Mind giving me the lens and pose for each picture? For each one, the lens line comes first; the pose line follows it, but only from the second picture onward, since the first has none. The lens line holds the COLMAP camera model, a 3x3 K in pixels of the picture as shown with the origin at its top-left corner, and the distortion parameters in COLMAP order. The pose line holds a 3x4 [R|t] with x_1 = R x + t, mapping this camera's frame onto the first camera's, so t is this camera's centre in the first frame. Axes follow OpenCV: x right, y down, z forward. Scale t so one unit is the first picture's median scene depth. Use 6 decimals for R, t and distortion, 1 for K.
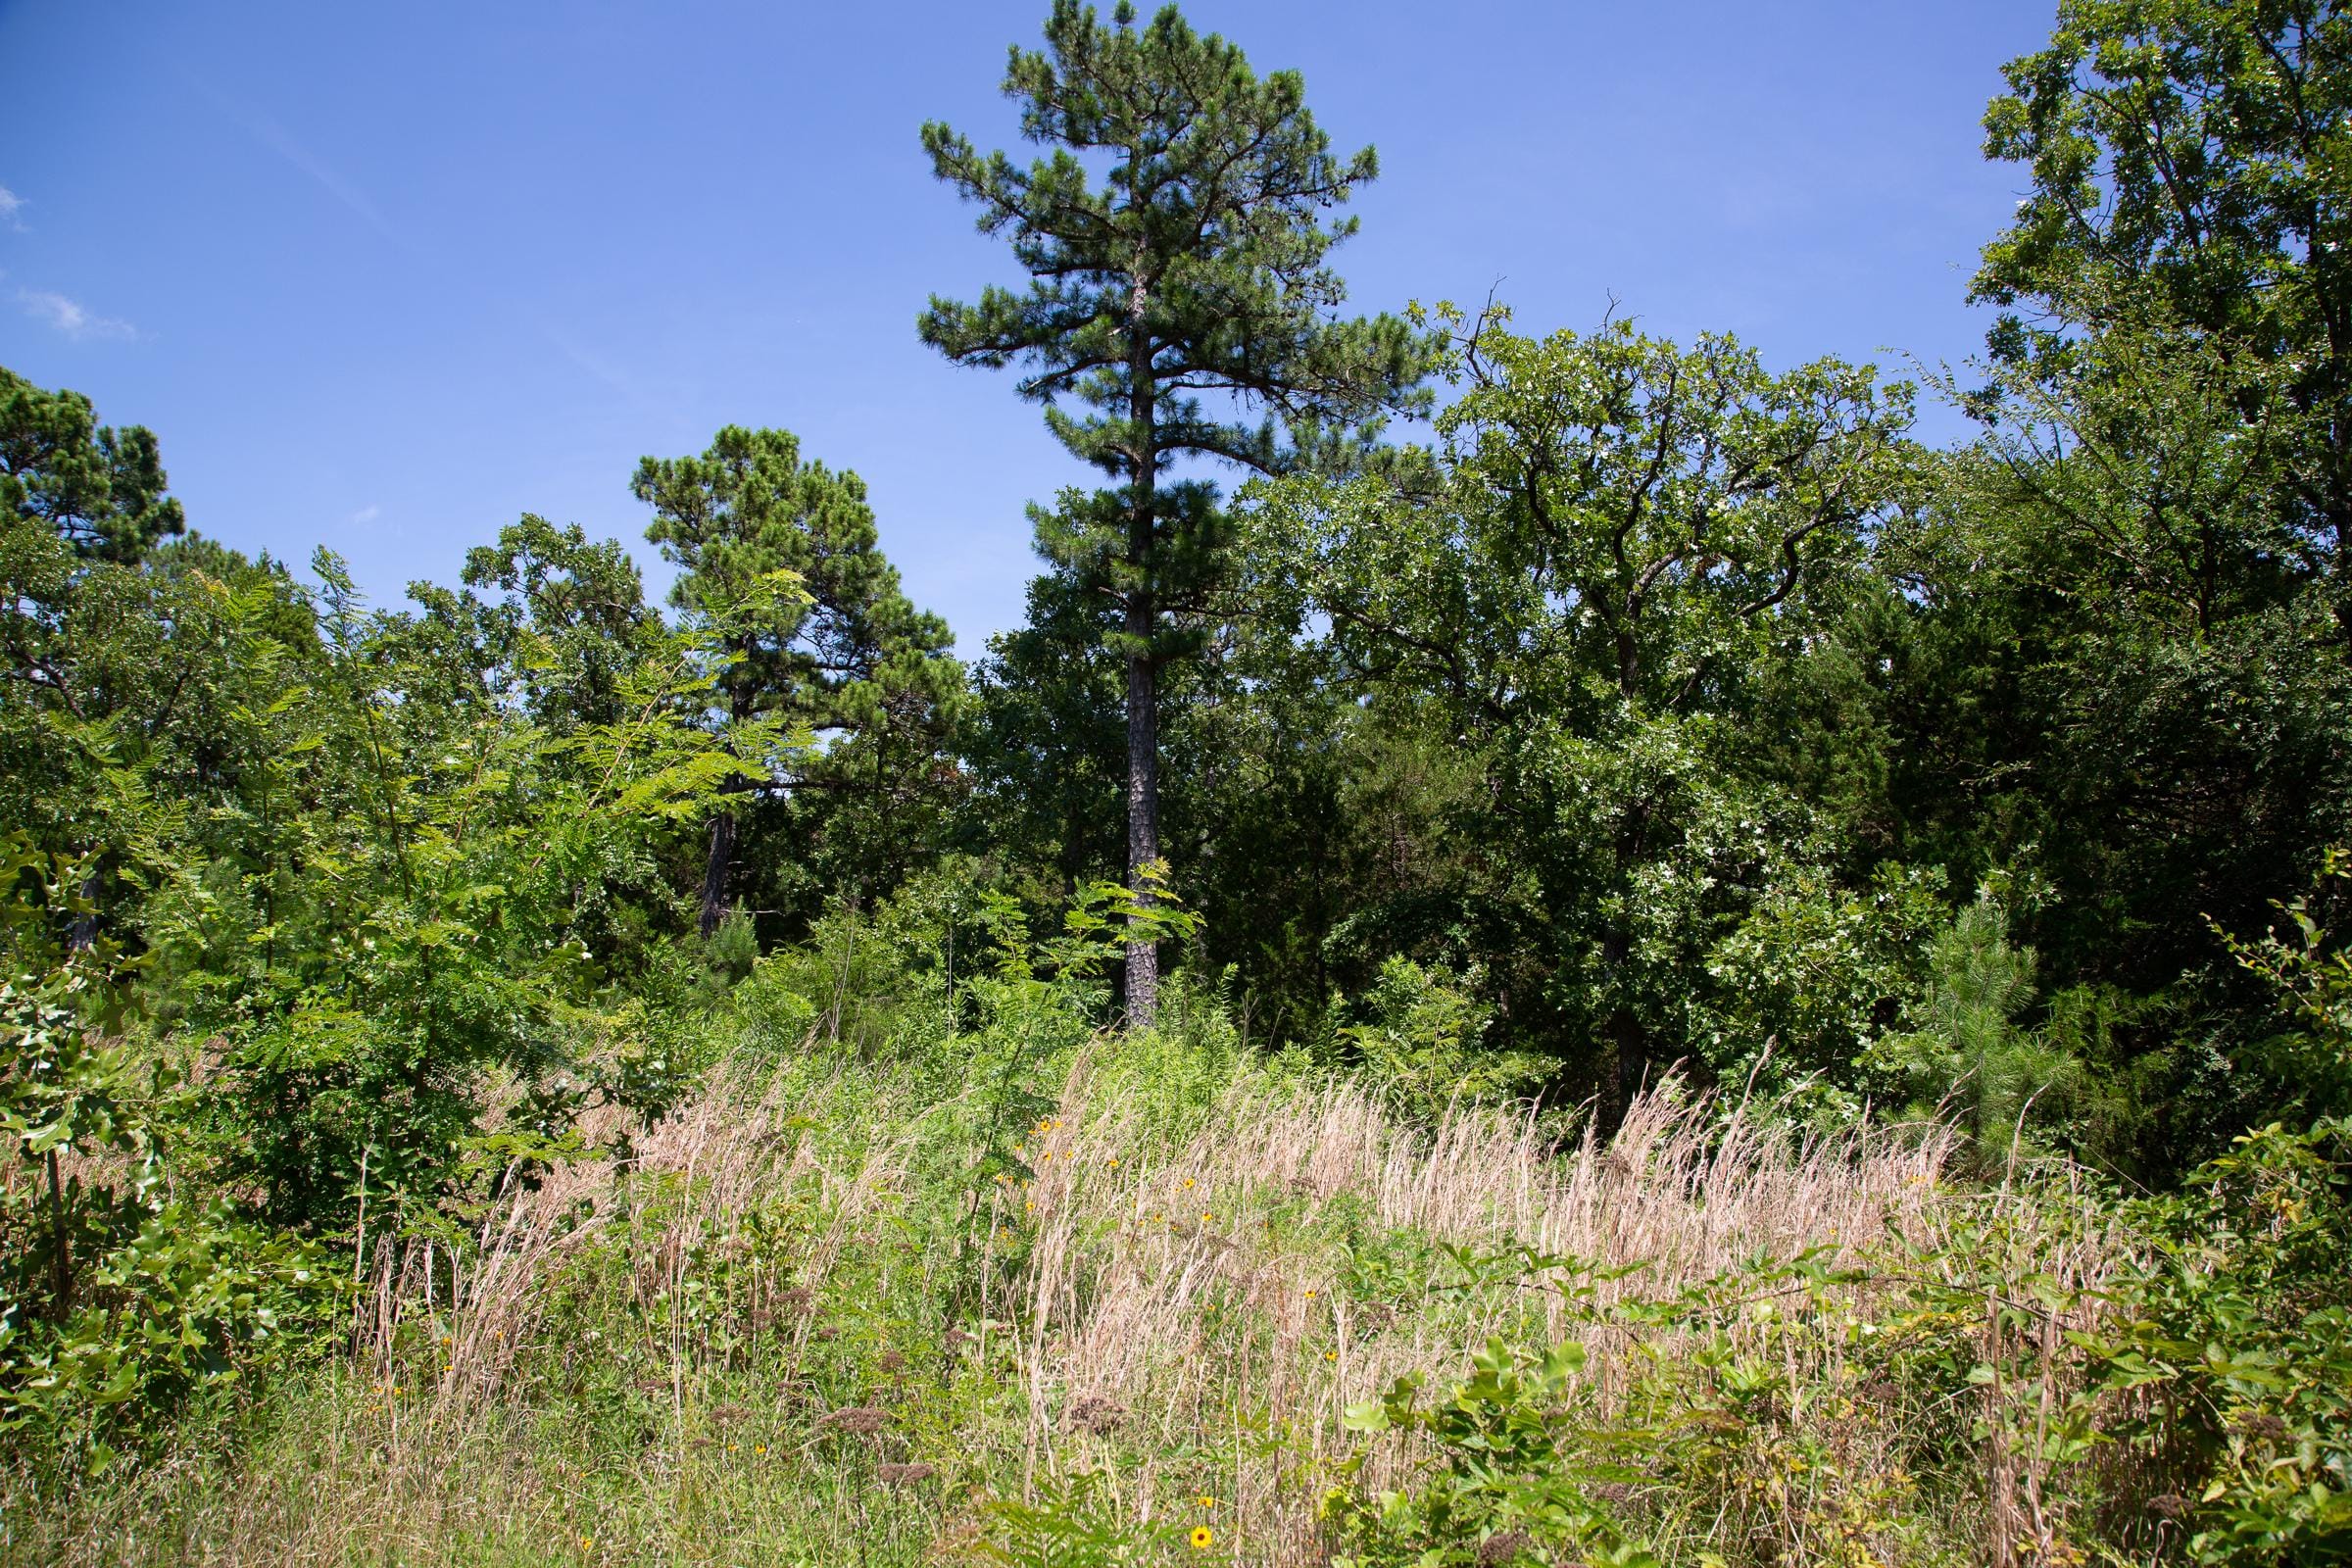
lens RADIAL K [[1621.1, 0, 1183.0], [0, 1621.1, 787.3], [0, 0, 1]] dist [-0.122593, 0.074888]
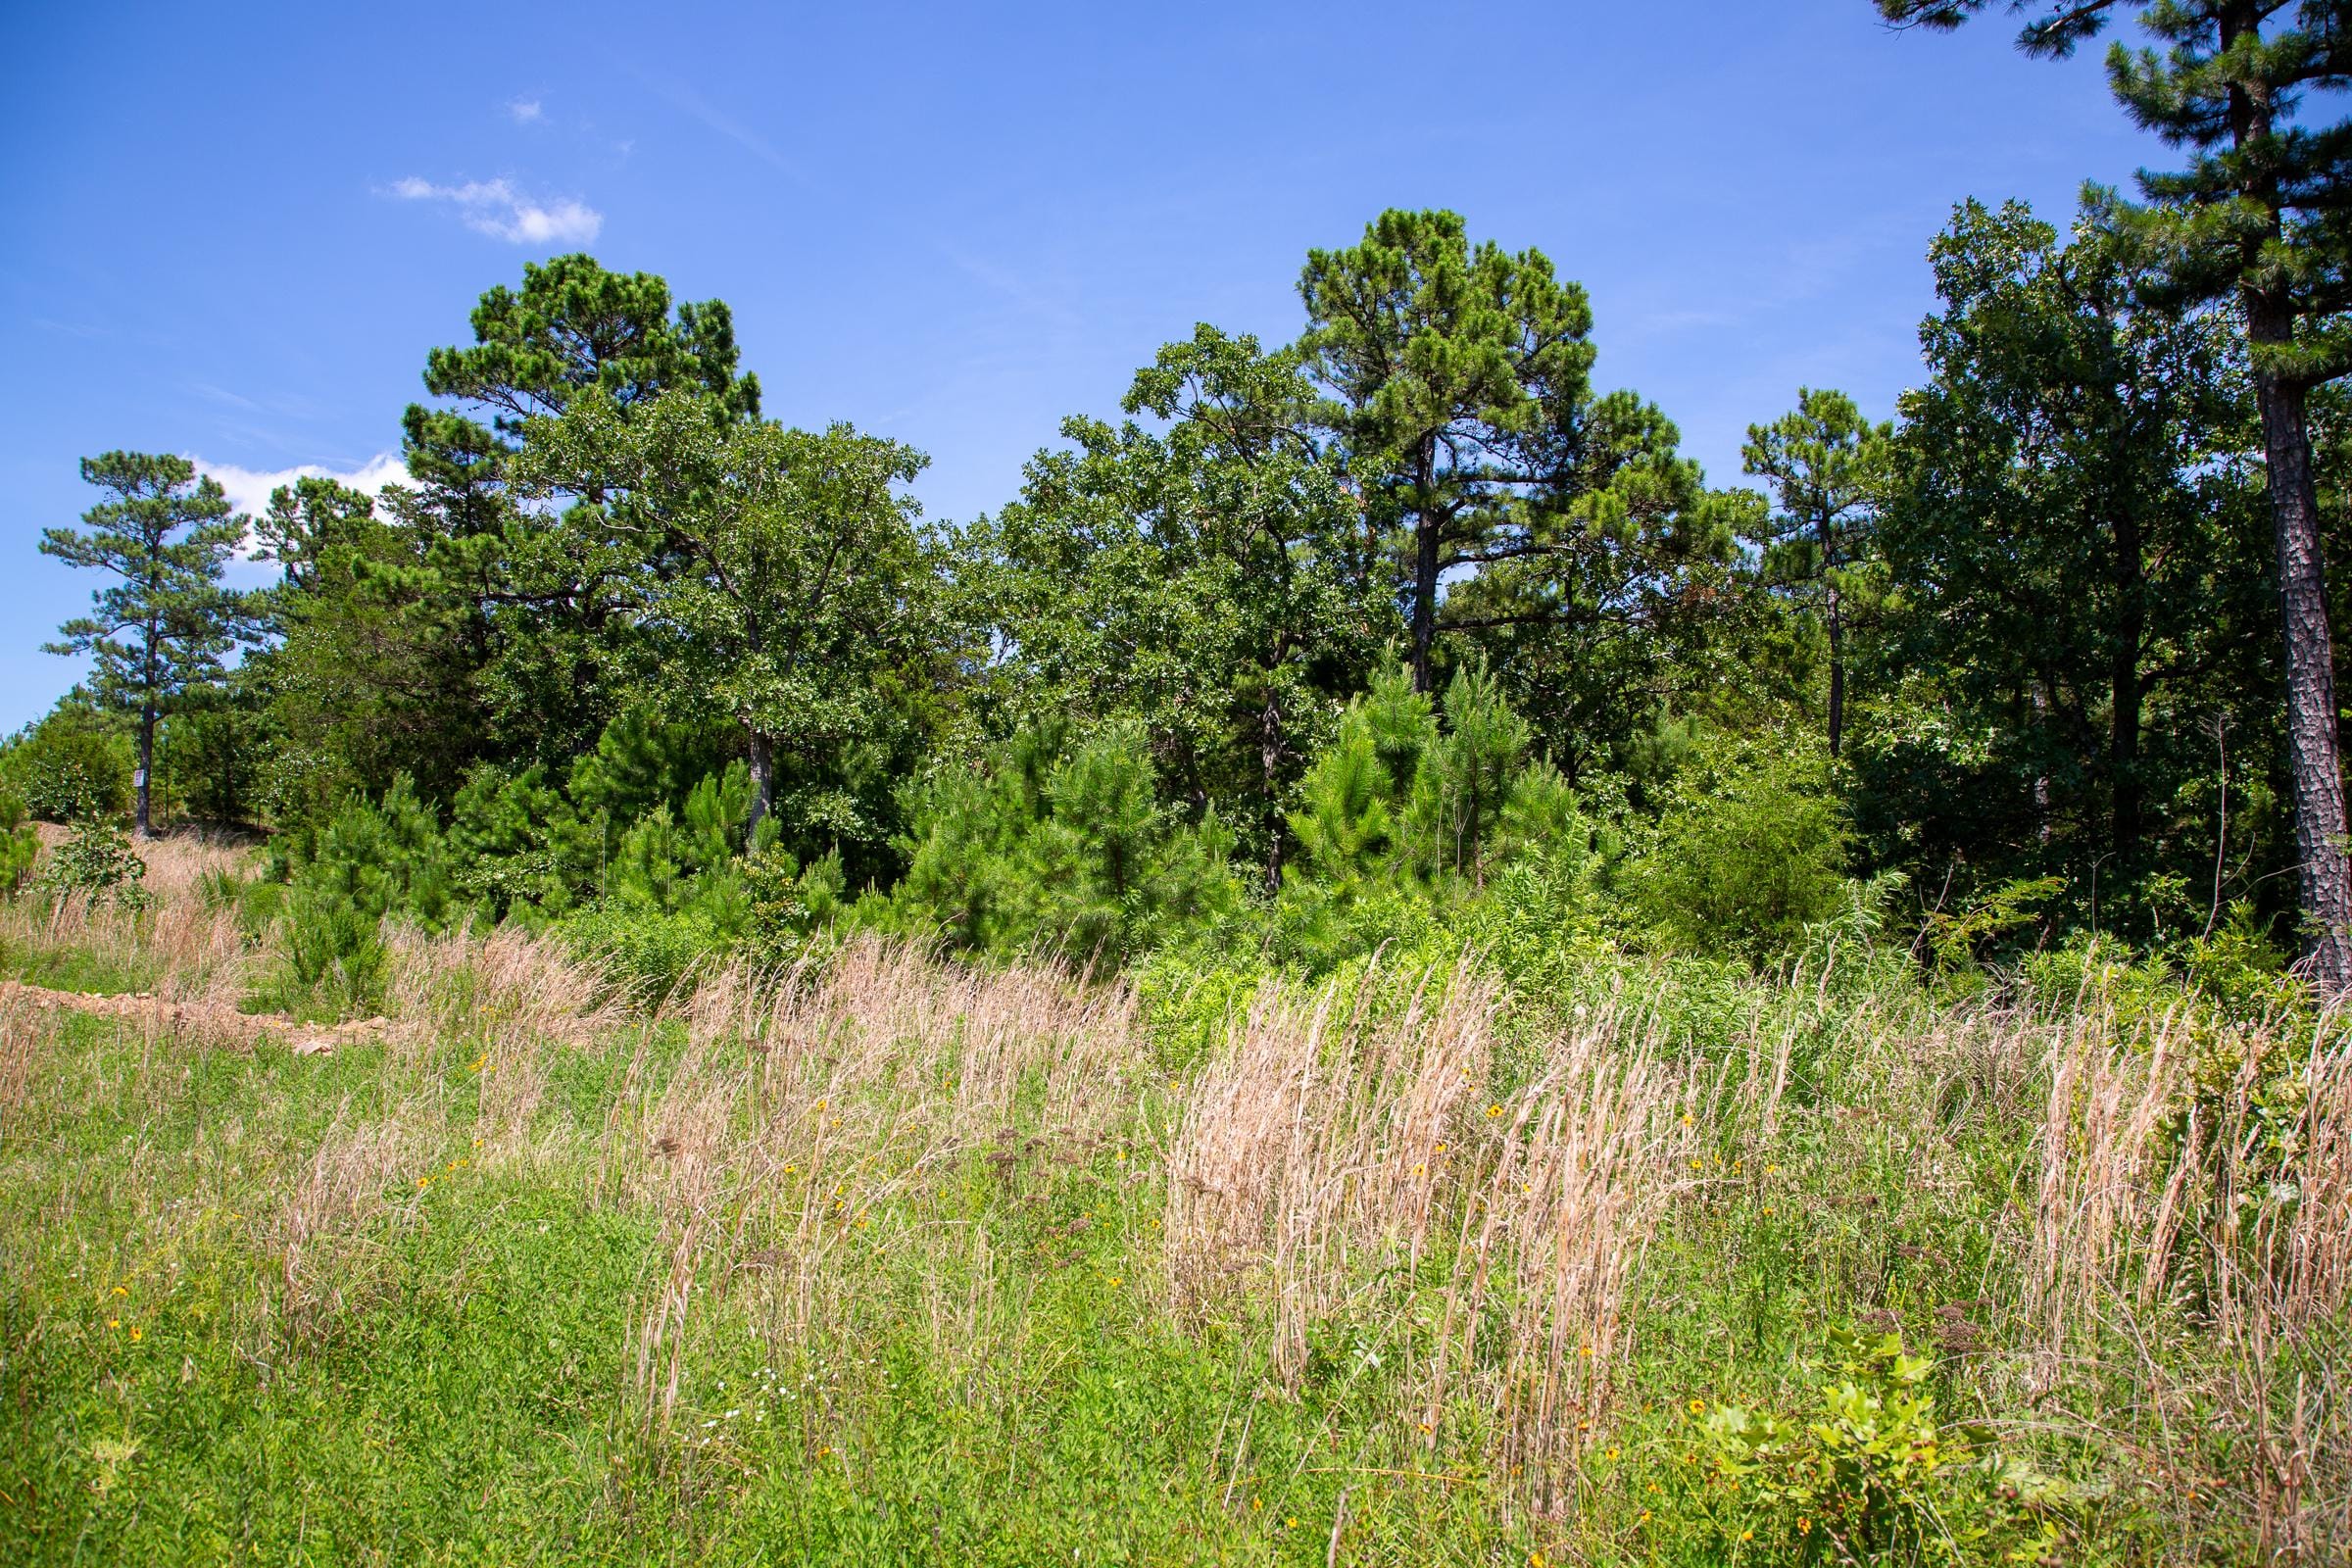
lens RADIAL K [[1626.1, 0, 1169.0], [0, 1626.1, 776.6], [0, 0, 1]] dist [-0.112490, 0.068463]
pose [[0.966198, -0.045087, -0.253829, -0.208392], [0.065015, 0.995378, 0.070674, 0.008877], [0.249469, -0.084788, 0.964664, 0.123556]]
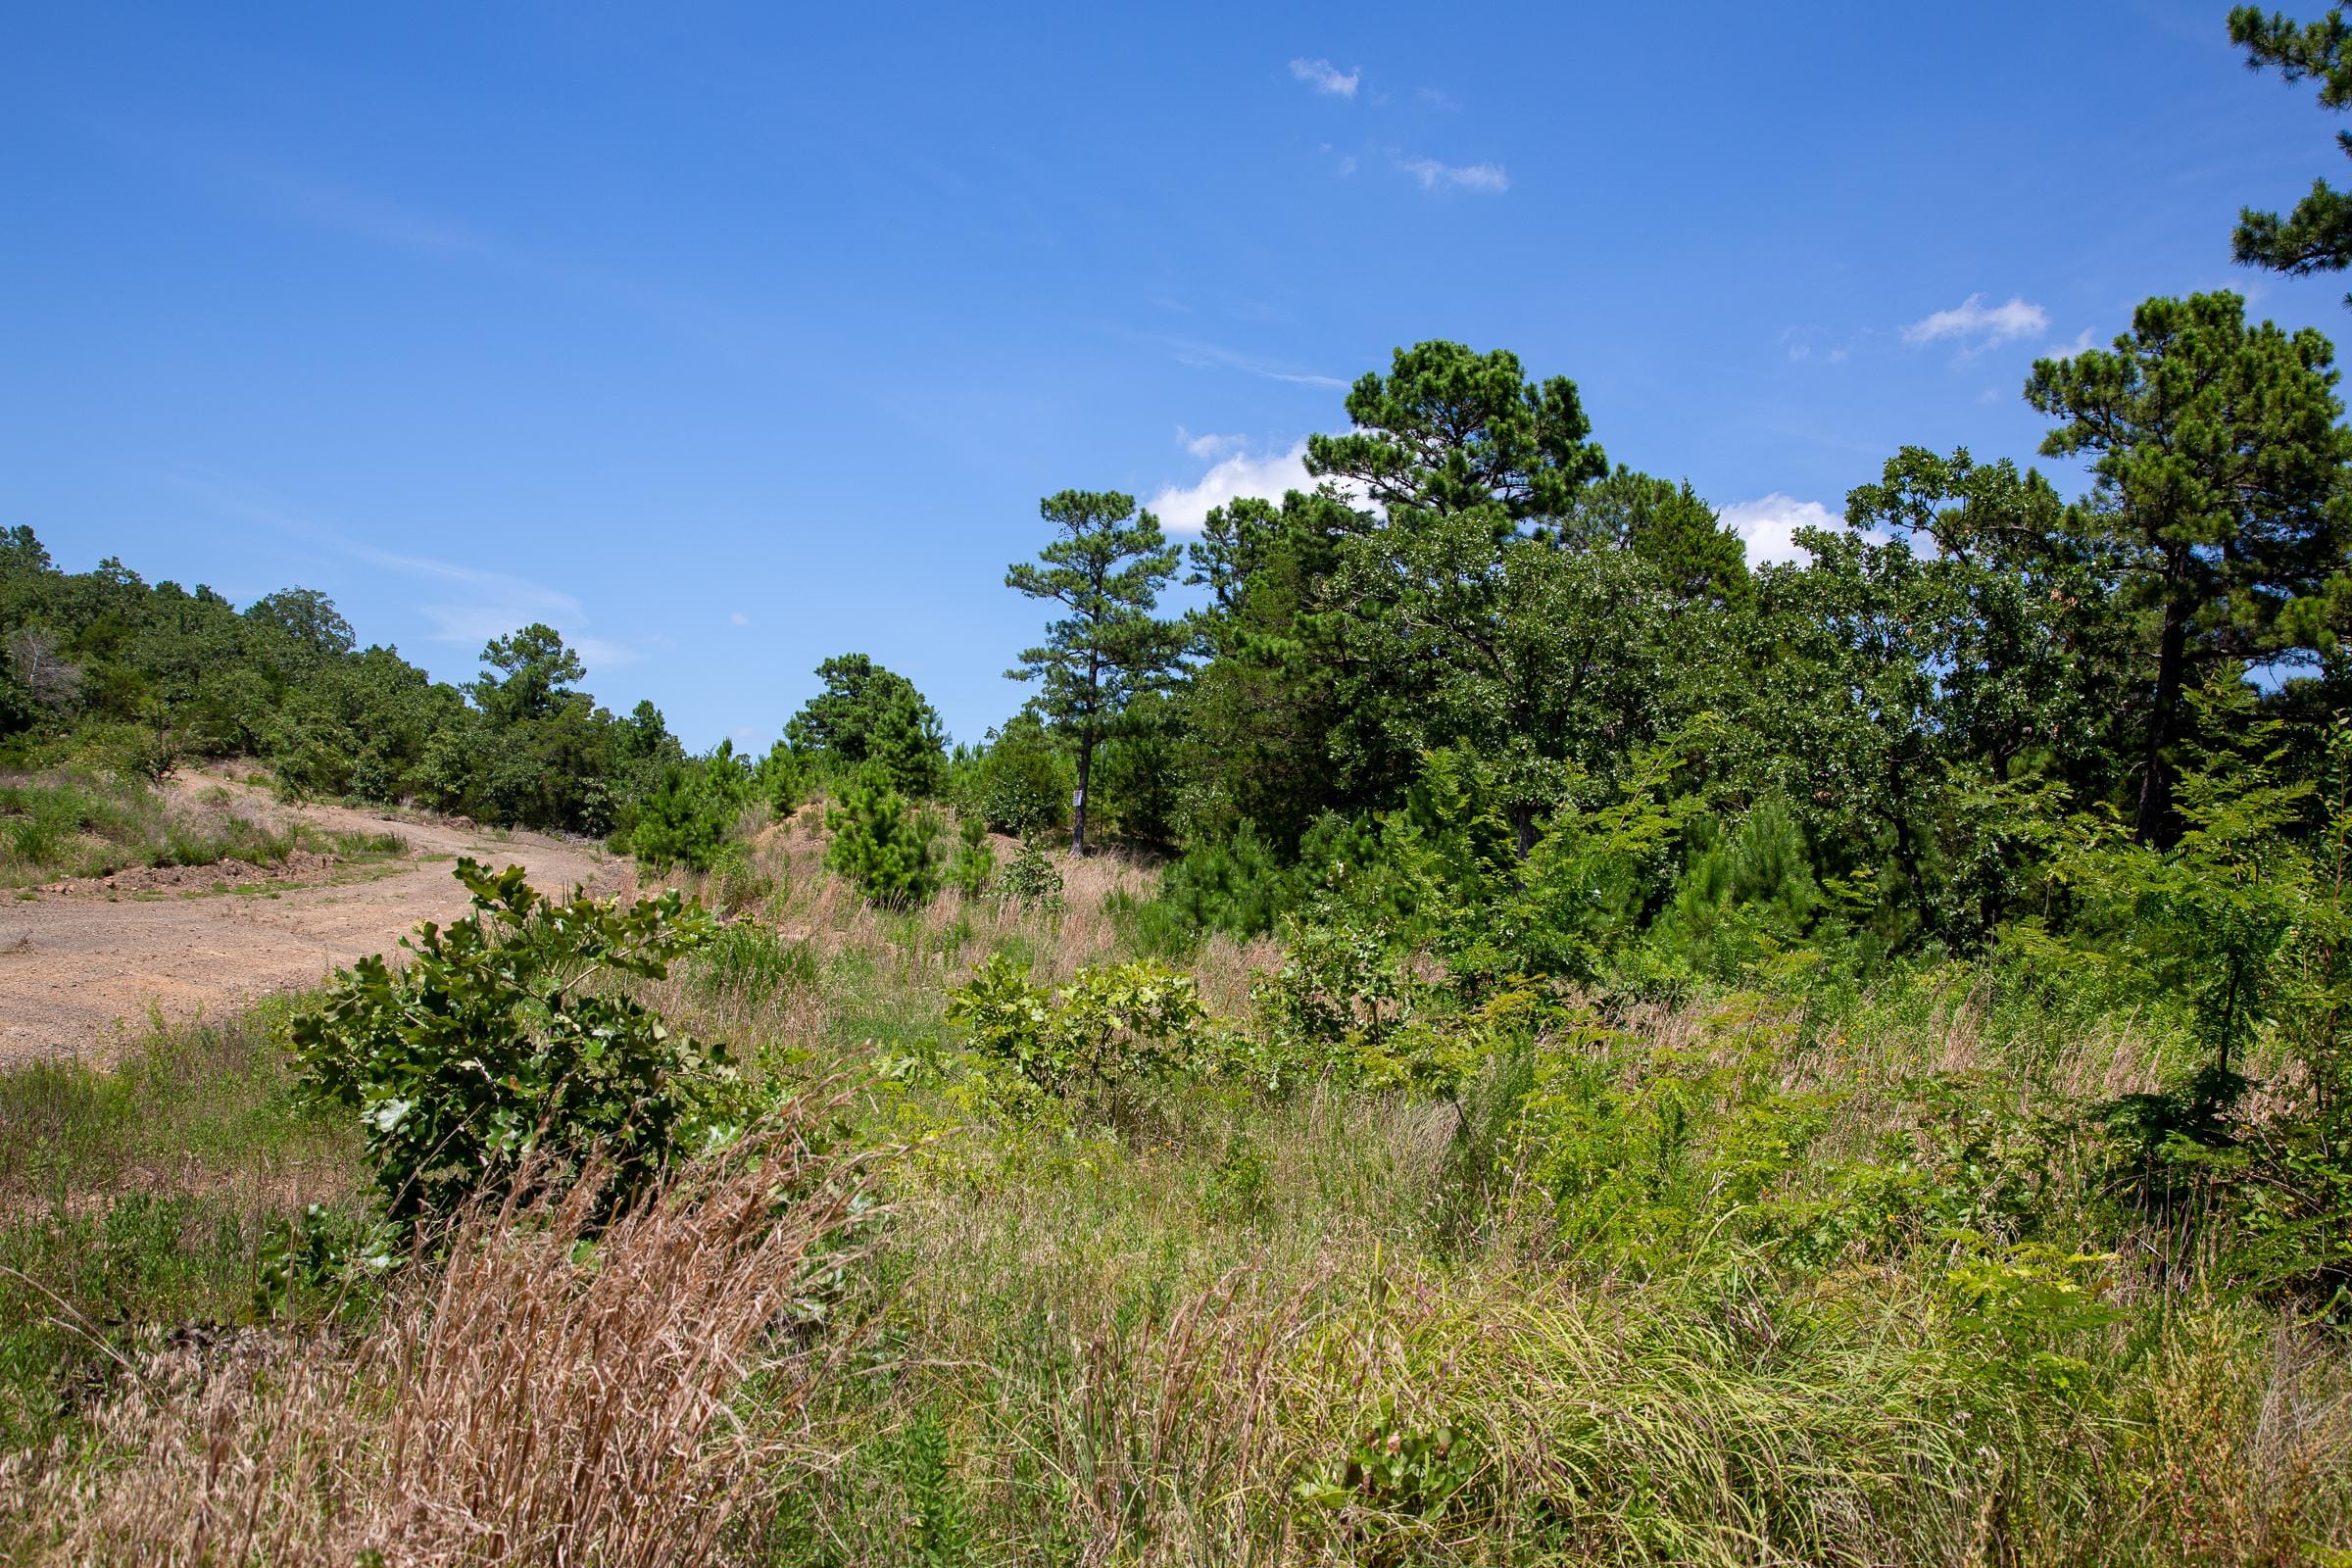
lens RADIAL K [[2224.5, 0, 1161.8], [0, 2224.5, 779.3], [0, 0, 1]] dist [-0.011757, 0.095638]
pose [[0.690984, -0.013668, -0.722741, 0.224545], [0.048650, 0.998434, 0.027631, -0.031772], [0.721231, -0.054254, 0.690566, -0.232582]]
